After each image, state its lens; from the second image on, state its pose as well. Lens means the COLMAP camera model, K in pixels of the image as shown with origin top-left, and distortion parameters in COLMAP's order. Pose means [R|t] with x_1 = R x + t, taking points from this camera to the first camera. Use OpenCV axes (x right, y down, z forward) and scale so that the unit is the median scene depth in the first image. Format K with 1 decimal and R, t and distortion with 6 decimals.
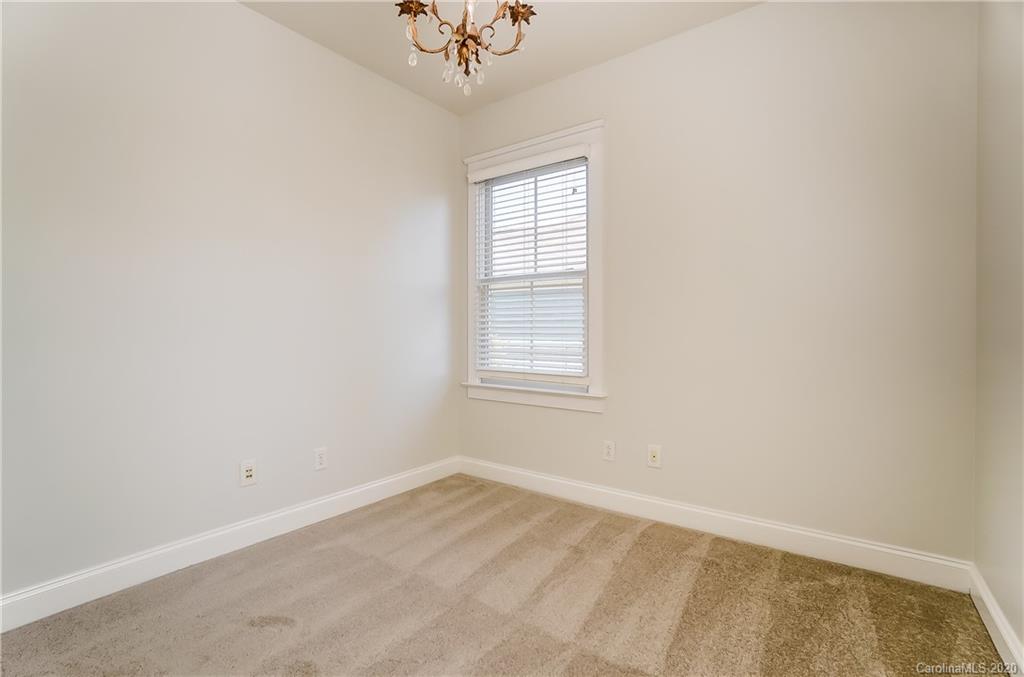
lens RADIAL K [[459.0, 0, 507.4], [0, 459.0, 341.8], [0, 0, 1]] dist [-0.043318, 0.009549]
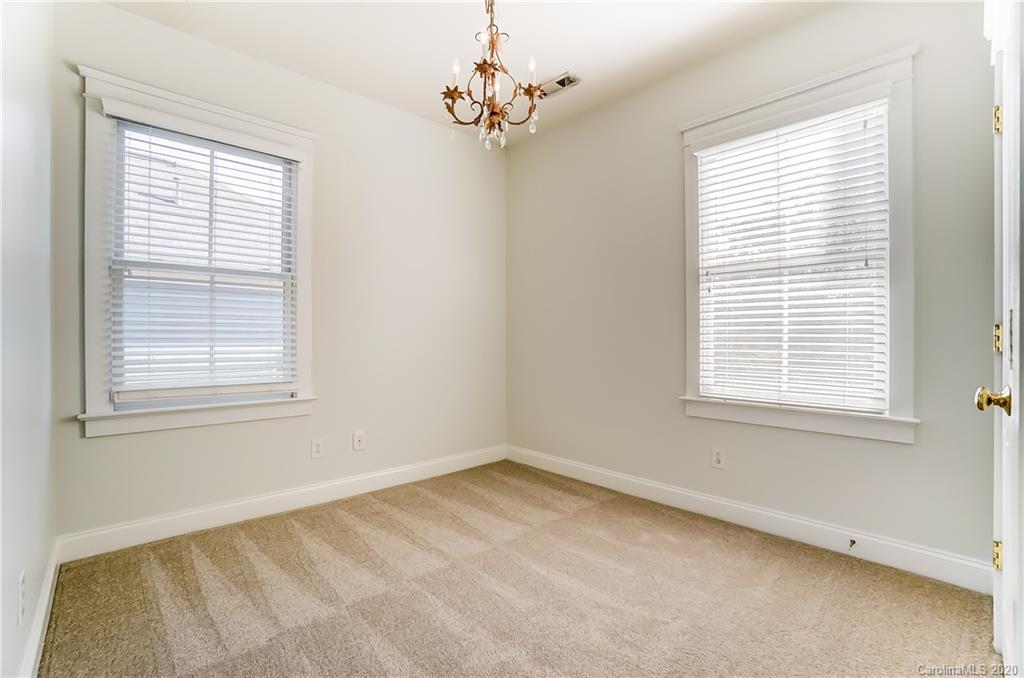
lens RADIAL K [[459.0, 0, 508.2], [0, 459.0, 338.8], [0, 0, 1]] dist [-0.043318, 0.009549]
pose [[0.190311, -0.004313, 0.981714, -0.647166], [0.017148, 0.999852, 0.001069, -0.009055], [-0.981574, 0.016631, 0.190356, 0.320272]]
